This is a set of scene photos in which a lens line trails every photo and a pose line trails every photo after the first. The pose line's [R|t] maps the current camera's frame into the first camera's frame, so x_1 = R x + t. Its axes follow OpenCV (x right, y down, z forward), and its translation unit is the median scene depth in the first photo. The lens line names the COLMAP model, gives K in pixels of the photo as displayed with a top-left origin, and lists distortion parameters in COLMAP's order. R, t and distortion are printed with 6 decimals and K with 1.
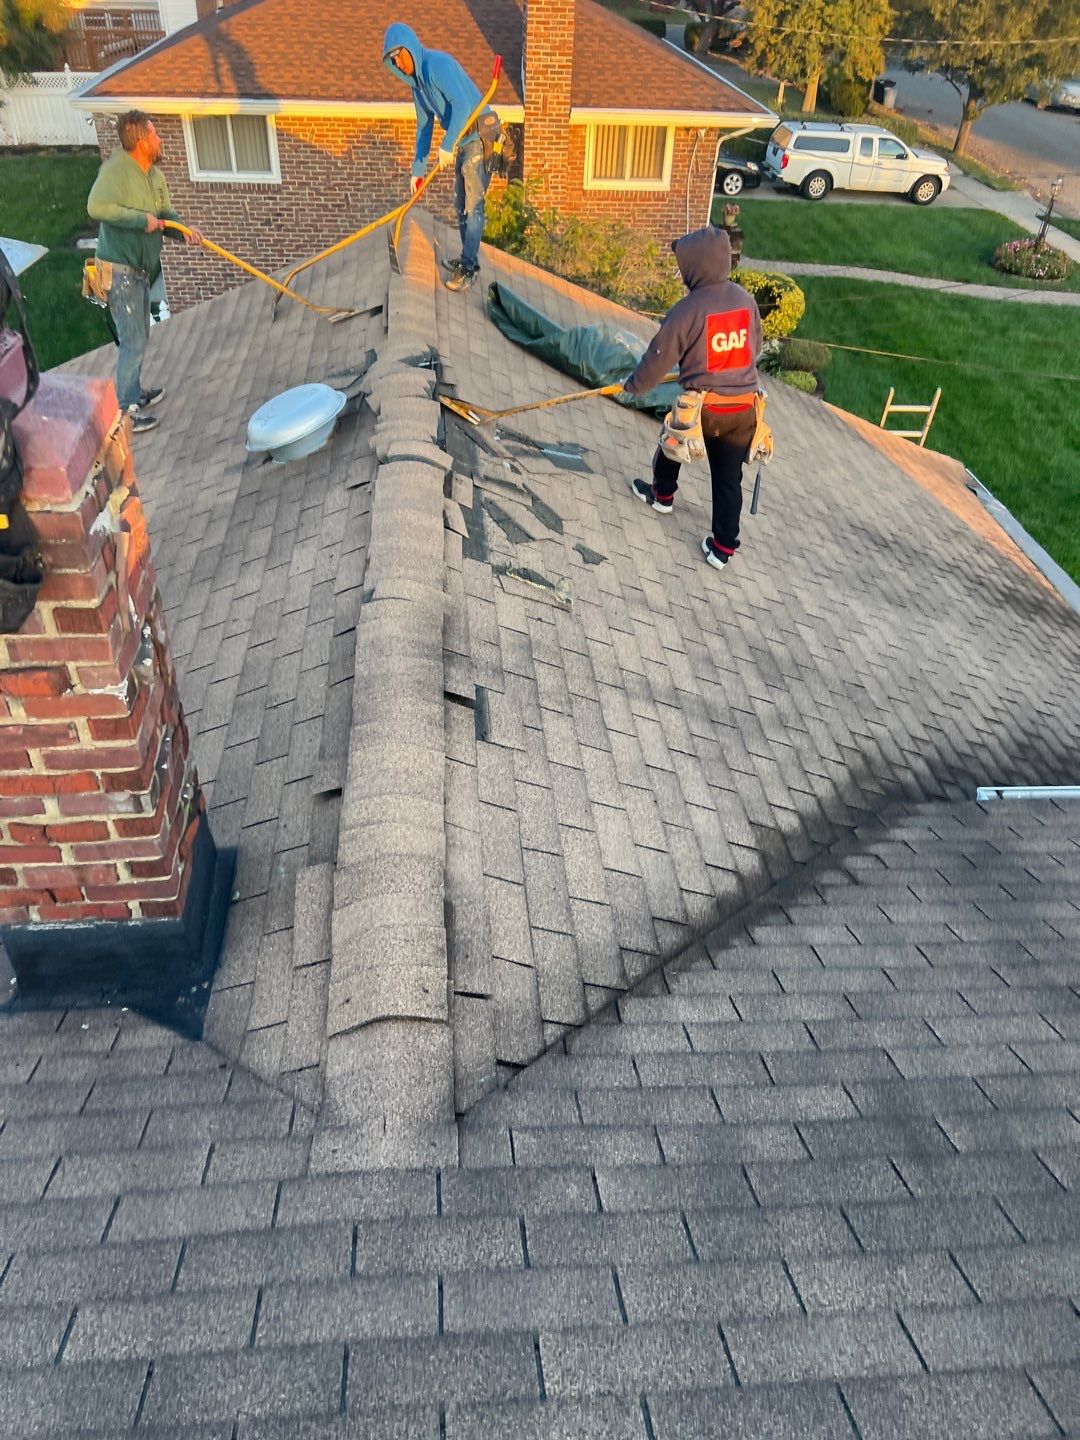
lens RADIAL K [[1069.7, 0, 517.2], [0, 1069.7, 757.3], [0, 0, 1]] dist [0.020057, -0.002326]
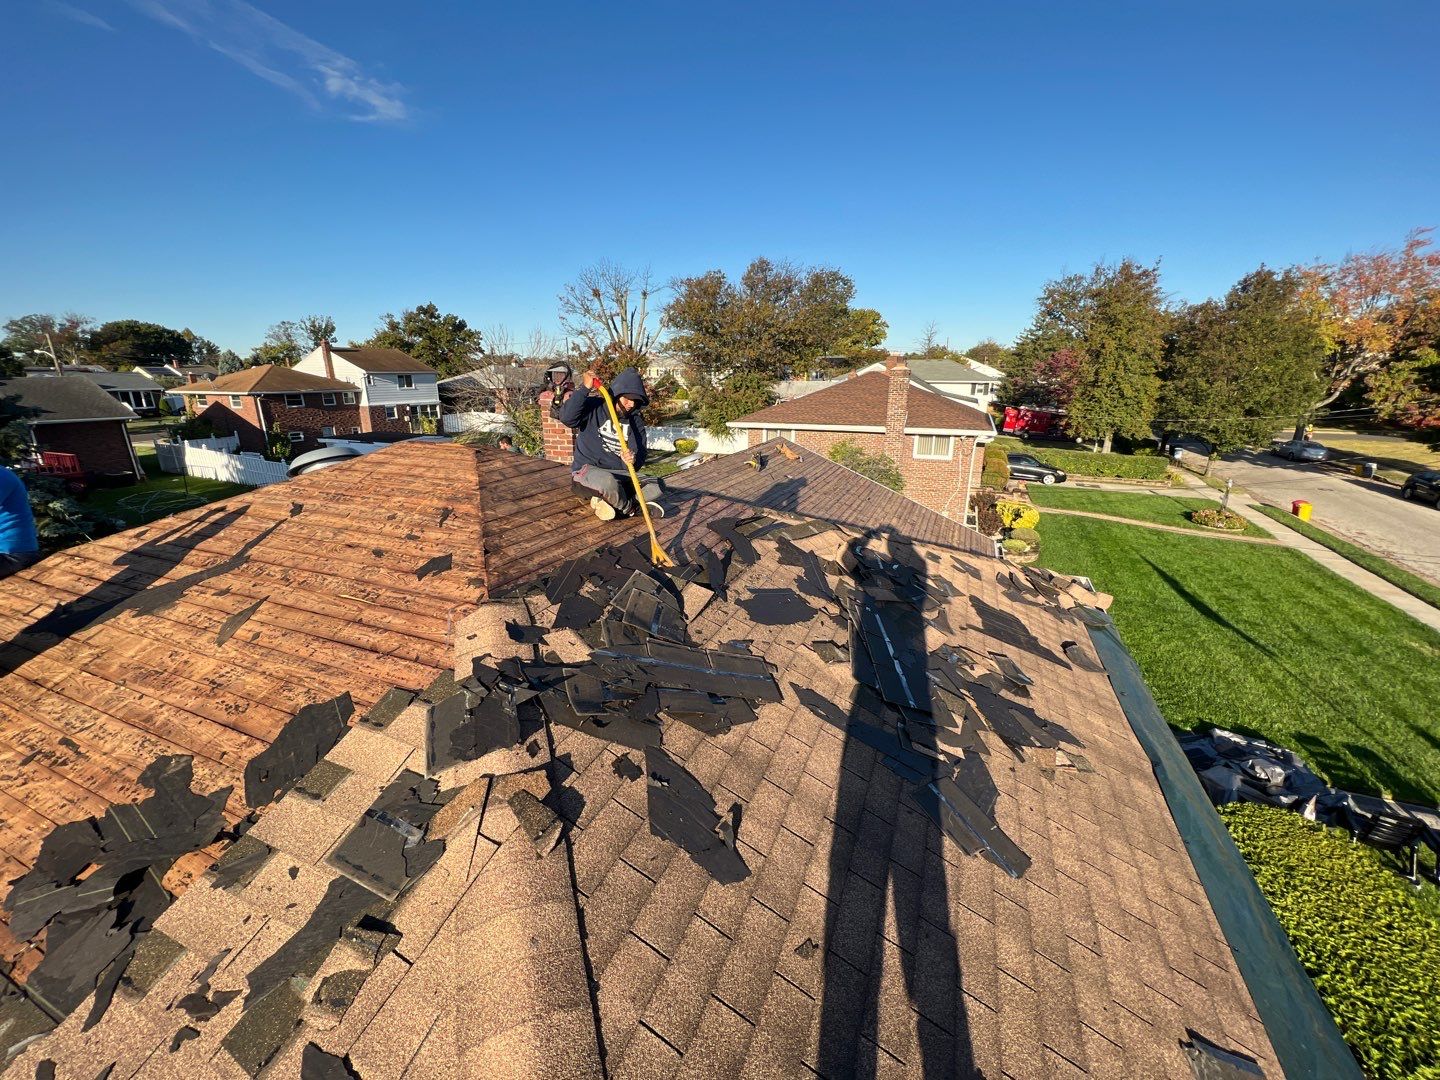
lens RADIAL K [[574.5, 0, 716.6], [0, 574.5, 541.6], [0, 0, 1]] dist [-0.002190, 0.000257]
pose [[0.890315, 0.098133, -0.444645, 0.836152], [-0.264226, 0.906622, -0.328971, 0.594593], [0.370842, 0.410374, 0.833108, -0.527817]]
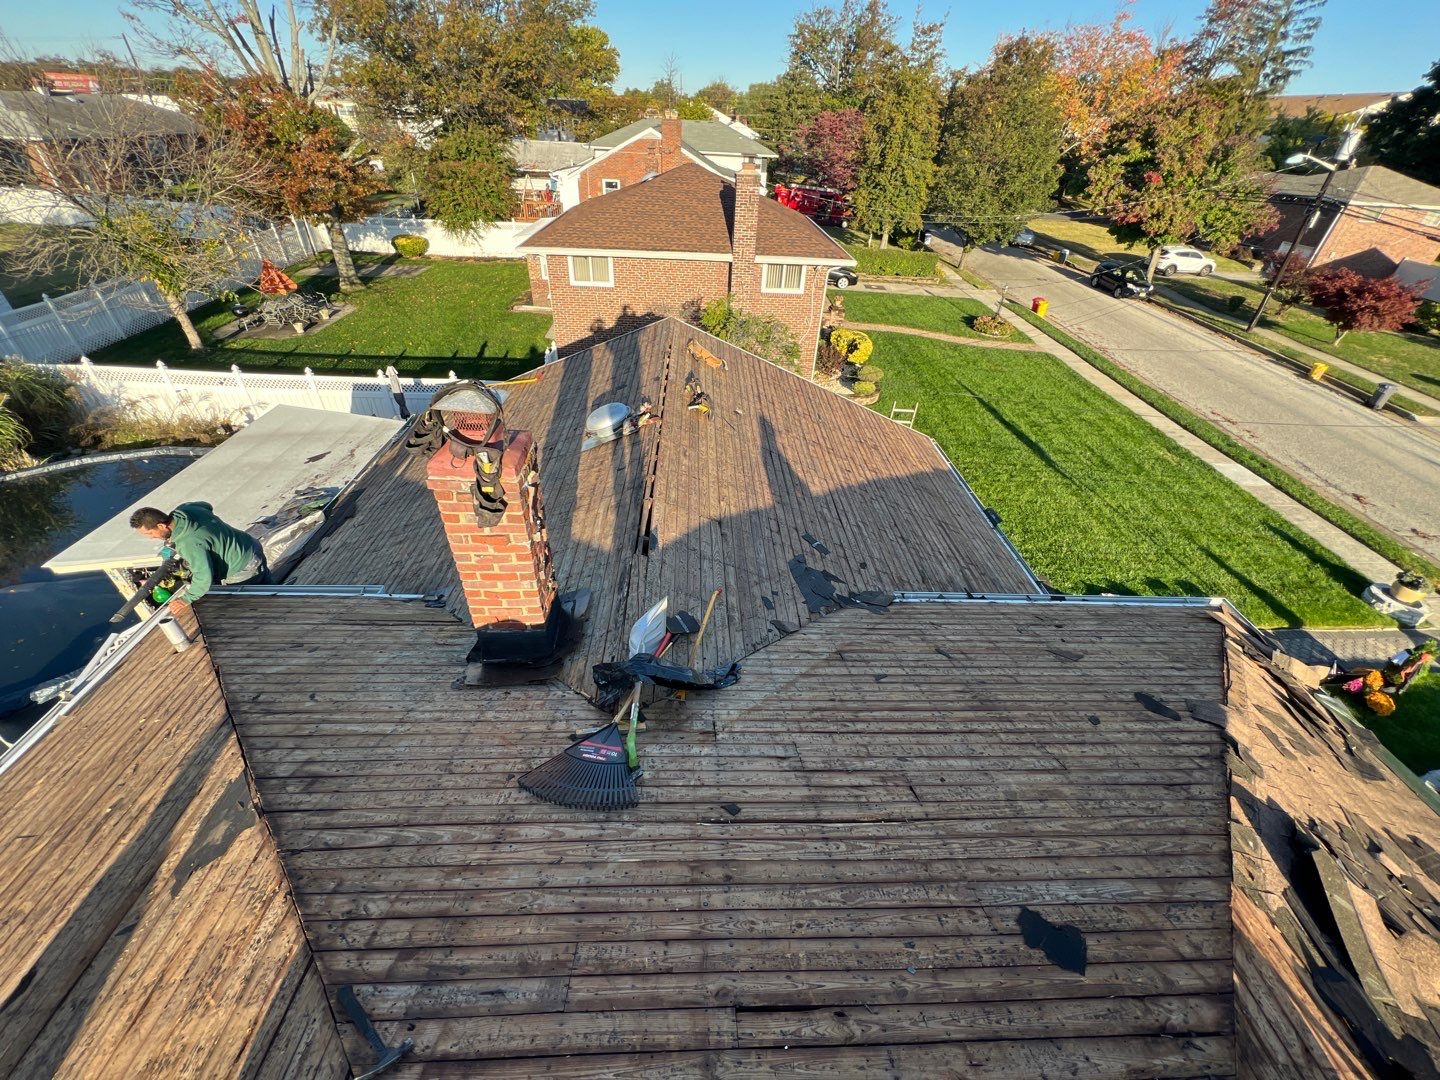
lens RADIAL K [[574.5, 0, 716.6], [0, 574.5, 541.6], [0, 0, 1]] dist [-0.002190, 0.000257]
pose [[0.999084, 0.033516, -0.026597, 0.071568], [-0.034727, 0.998317, -0.046447, -0.007547], [0.024996, 0.047328, 0.998567, -0.214730]]
